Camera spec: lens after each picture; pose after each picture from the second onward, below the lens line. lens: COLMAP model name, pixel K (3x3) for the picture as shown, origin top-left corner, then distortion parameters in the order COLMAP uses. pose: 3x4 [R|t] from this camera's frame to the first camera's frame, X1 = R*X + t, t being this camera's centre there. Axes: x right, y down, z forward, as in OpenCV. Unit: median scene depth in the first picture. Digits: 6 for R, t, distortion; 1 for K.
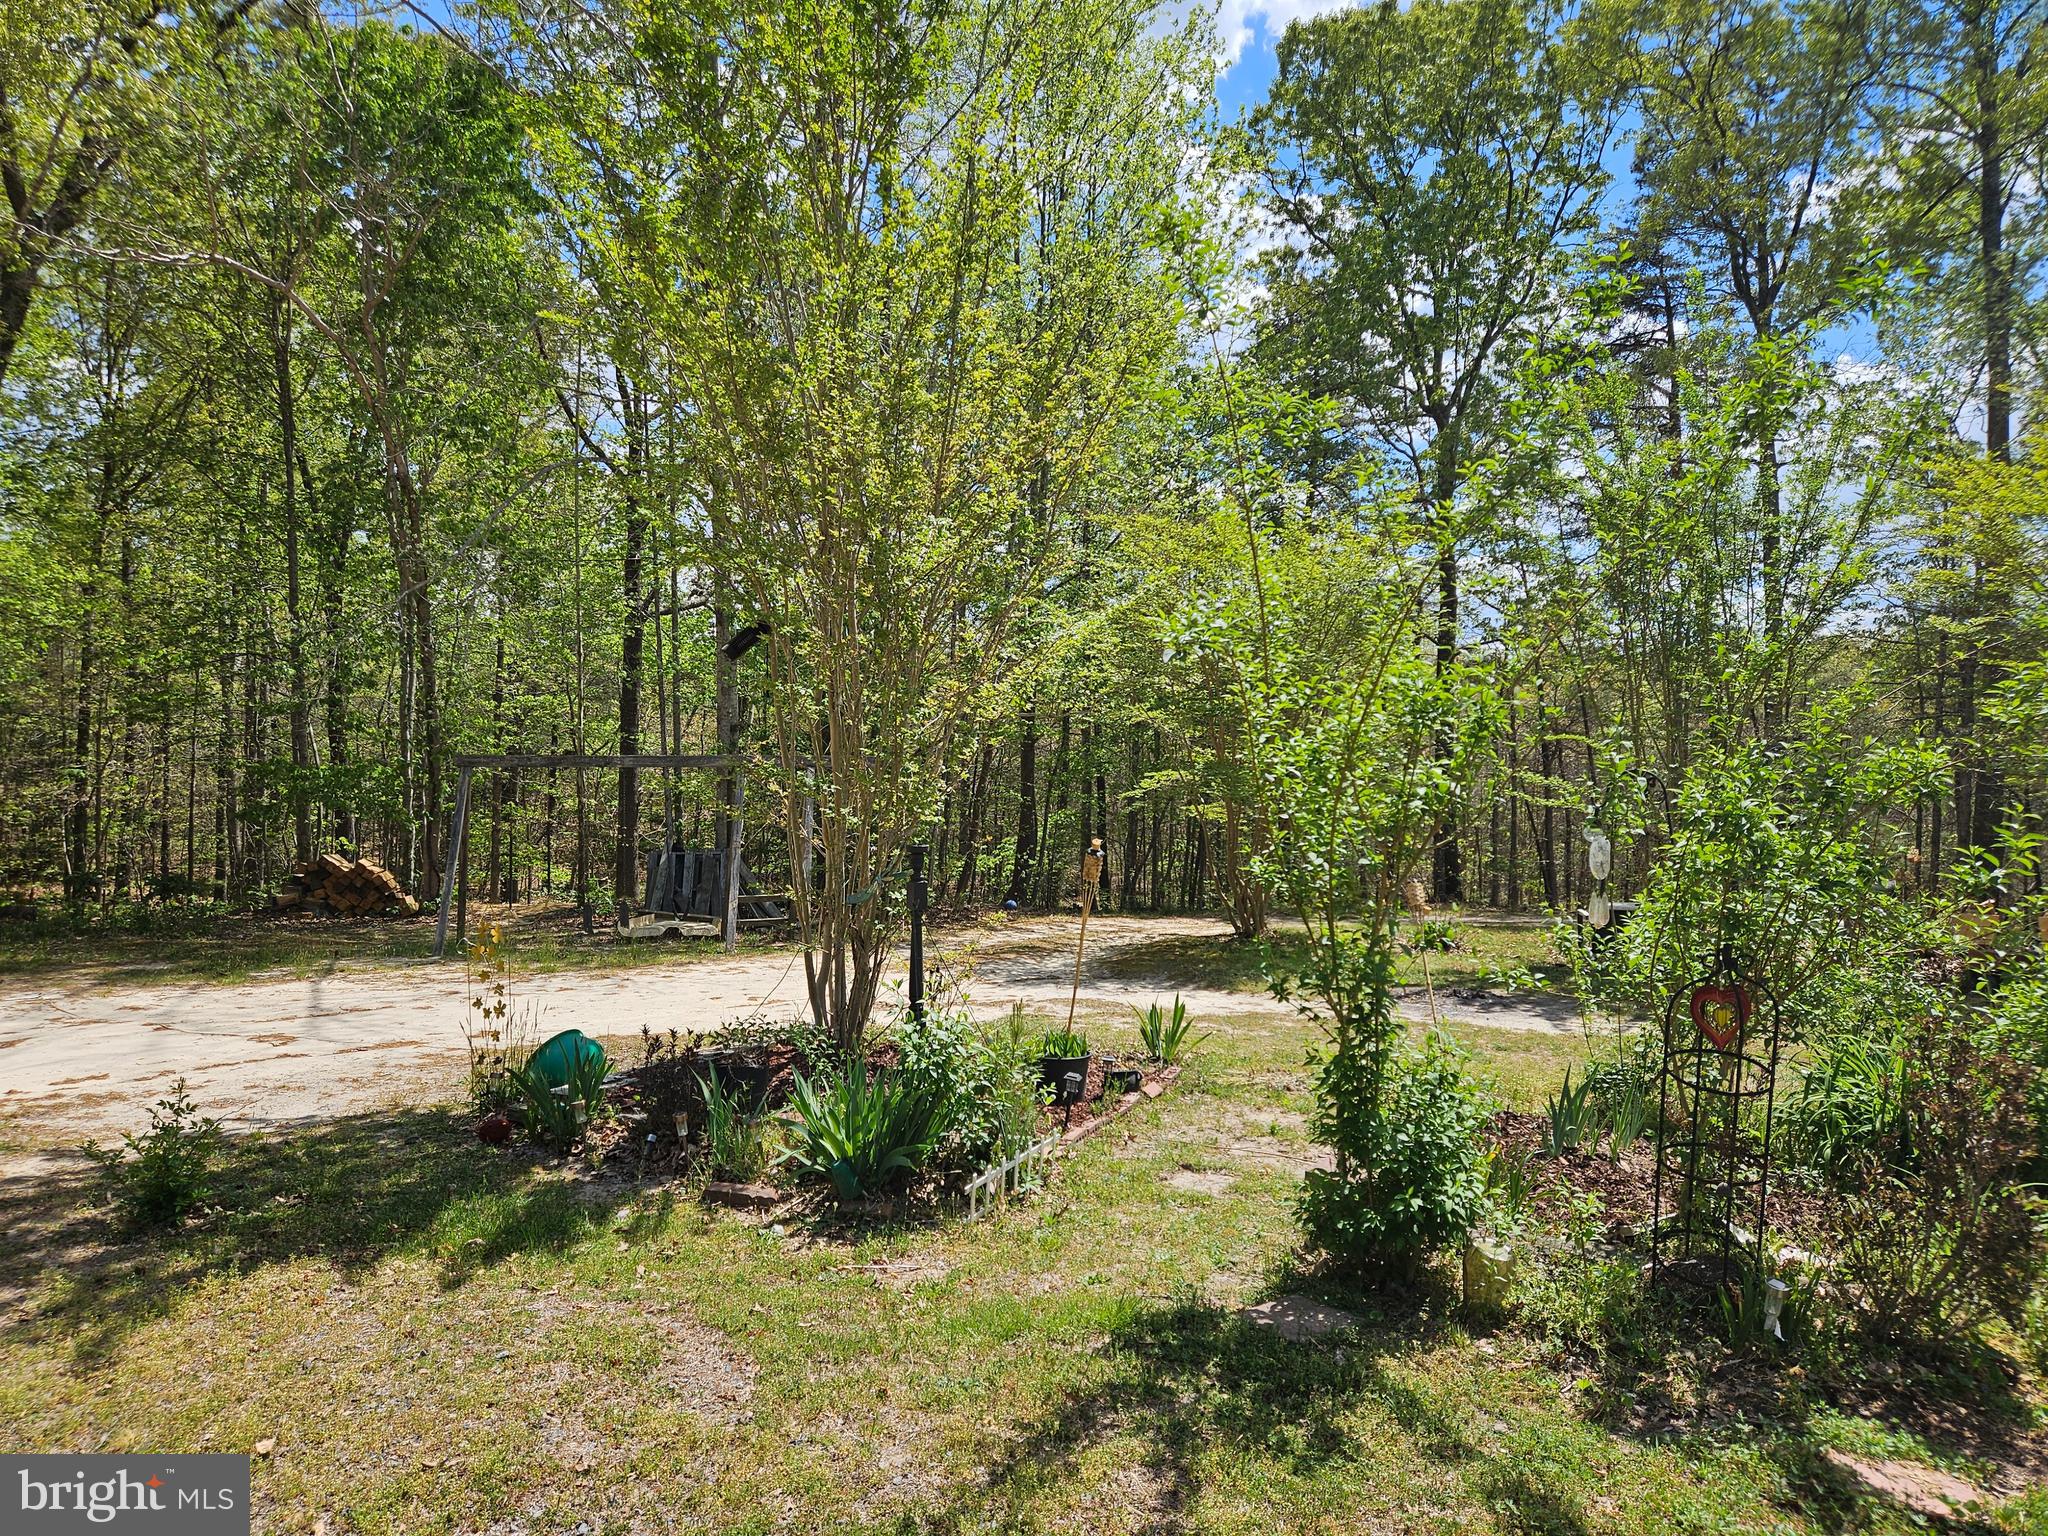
lens RADIAL K [[1392.5, 0, 1020.2], [0, 1392.5, 774.8], [0, 0, 1]] dist [0.076759, -0.078874]
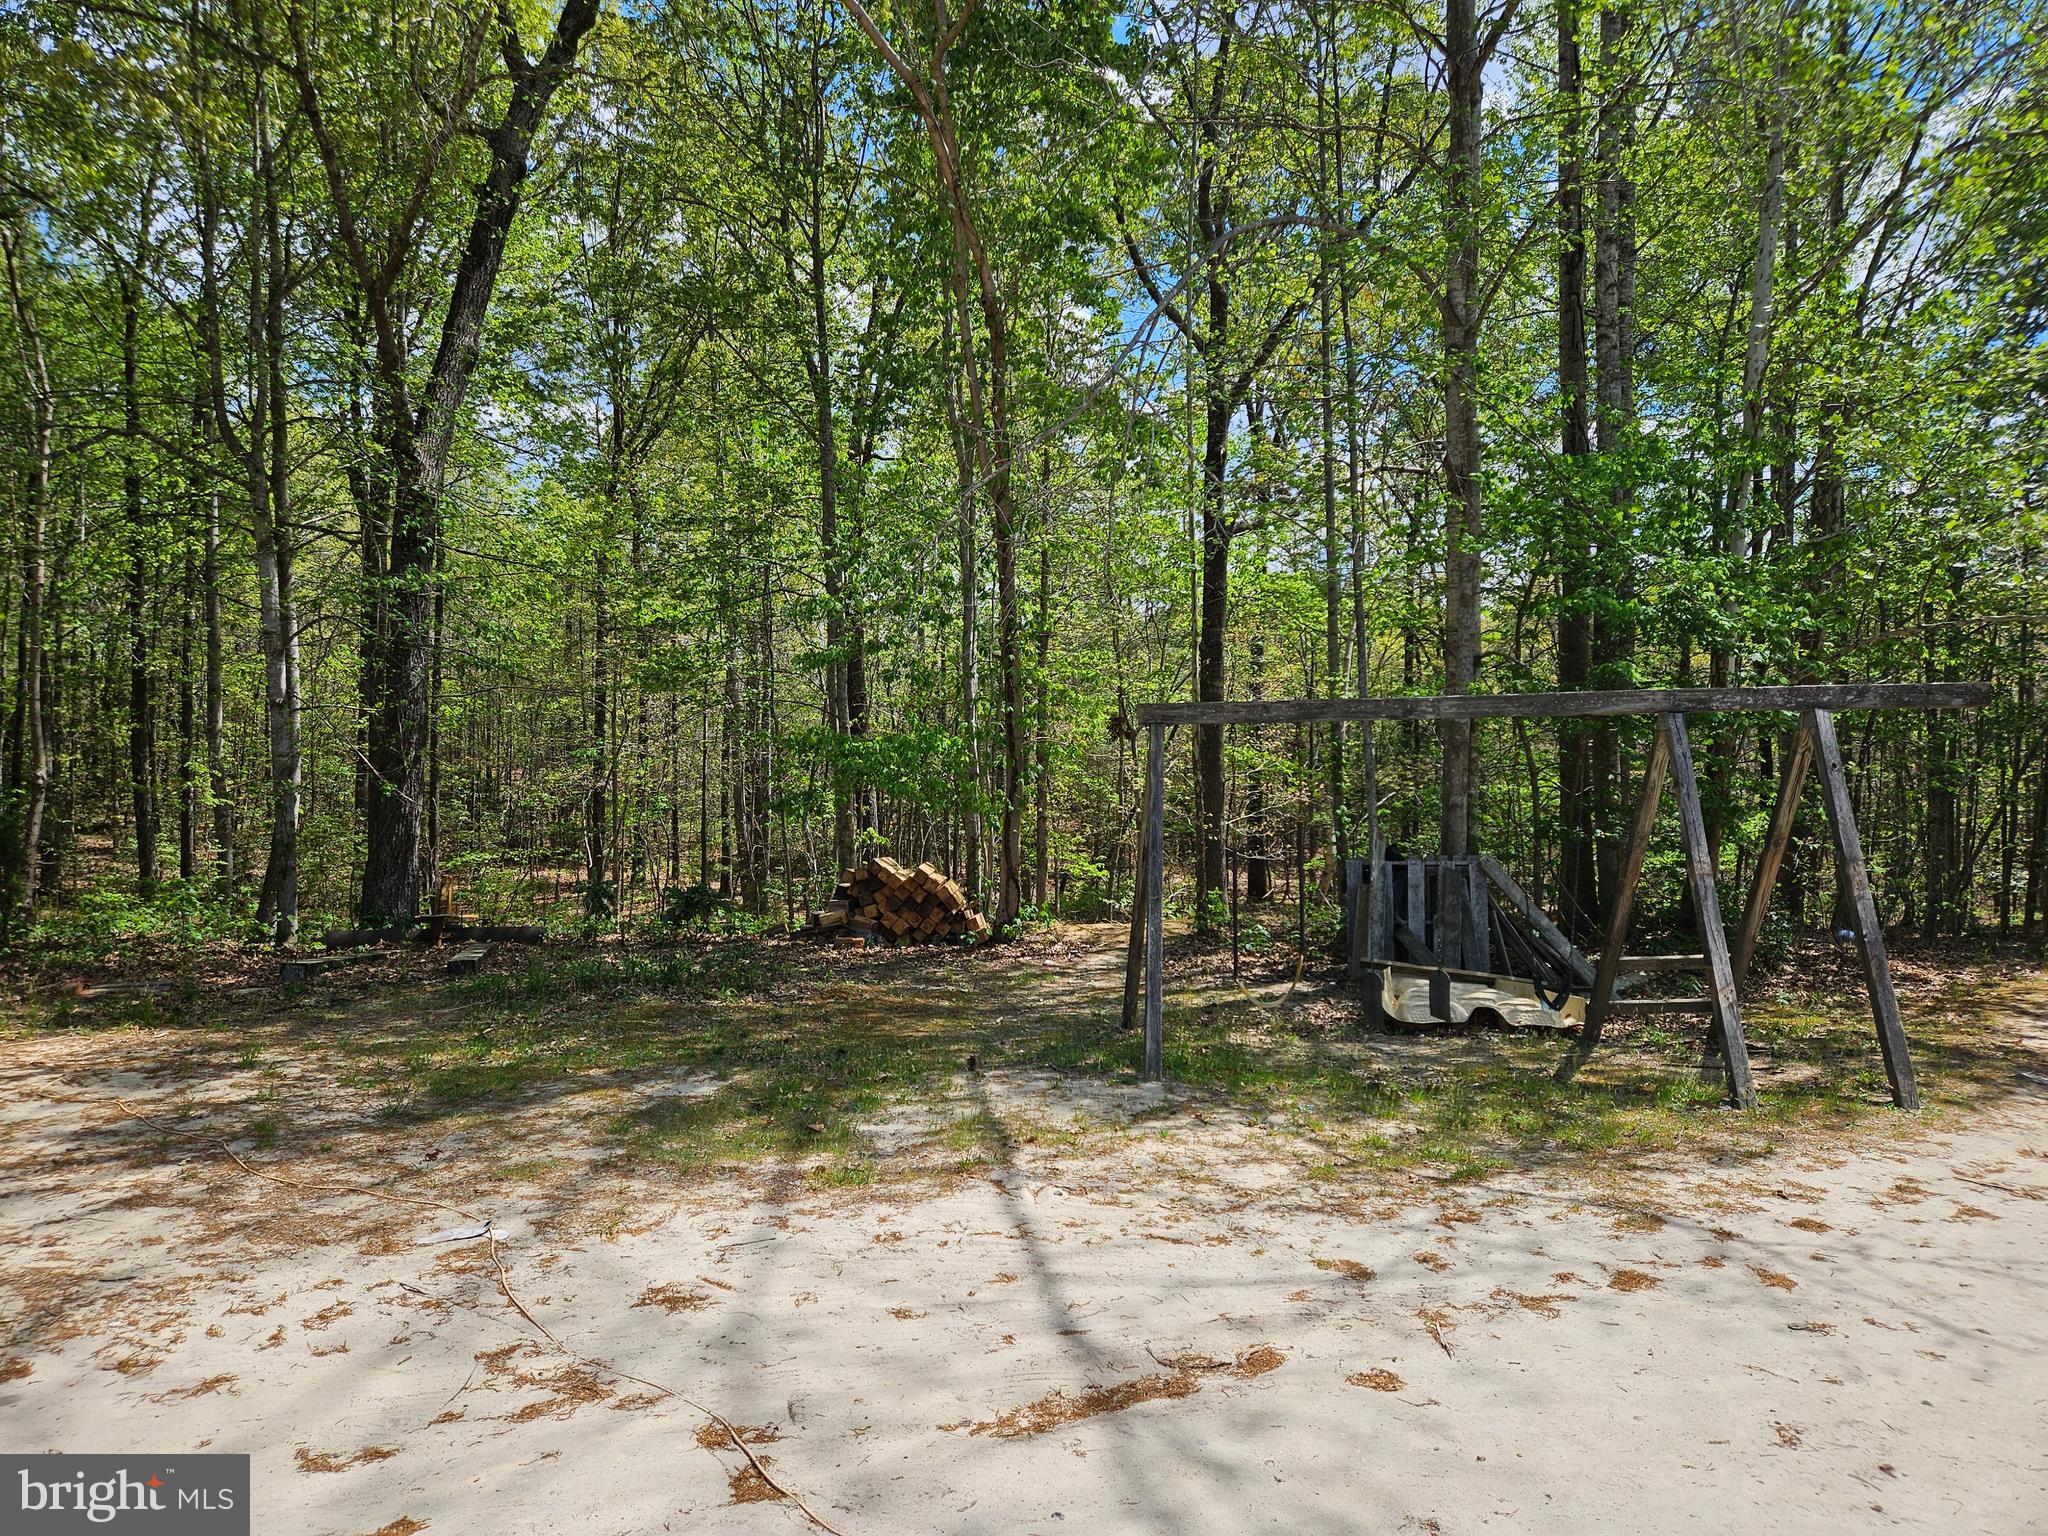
lens RADIAL K [[1406.3, 0, 1036.8], [0, 1406.3, 764.0], [0, 0, 1]] dist [0.059597, -0.070817]
pose [[0.958243, -0.008931, -0.285814, -0.109559], [0.010533, 0.999936, 0.004069, 0.003342], [0.285760, -0.006909, 0.958276, 0.175267]]
